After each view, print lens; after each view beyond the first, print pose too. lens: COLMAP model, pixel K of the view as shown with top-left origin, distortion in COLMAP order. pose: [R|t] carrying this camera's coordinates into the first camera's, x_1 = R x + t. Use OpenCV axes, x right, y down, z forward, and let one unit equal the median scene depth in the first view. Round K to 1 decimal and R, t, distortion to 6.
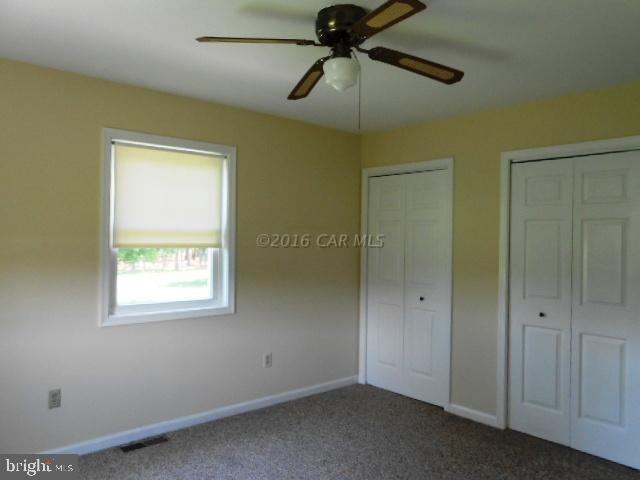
lens RADIAL K [[501.1, 0, 320.0], [0, 501.1, 240.0], [0, 0, 1]] dist [-0.062492, 0.094153]
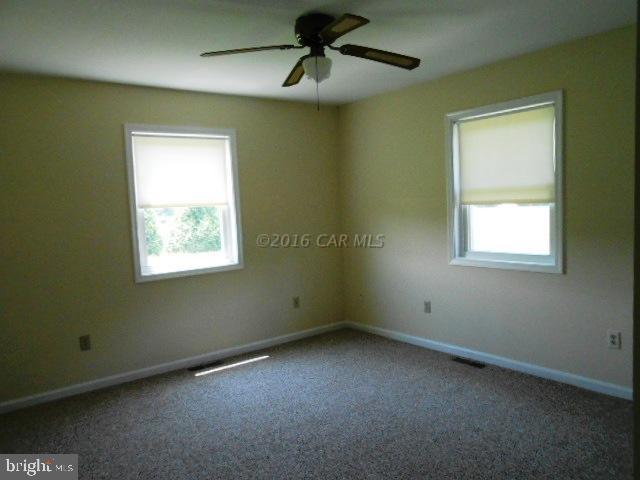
lens RADIAL K [[501.1, 0, 320.0], [0, 501.1, 240.0], [0, 0, 1]] dist [-0.062492, 0.094153]
pose [[-0.076185, 0.062933, -0.995106, 0.865498], [0.038374, 0.997452, 0.060143, 0.014181], [0.996355, -0.033604, -0.078406, 0.709899]]
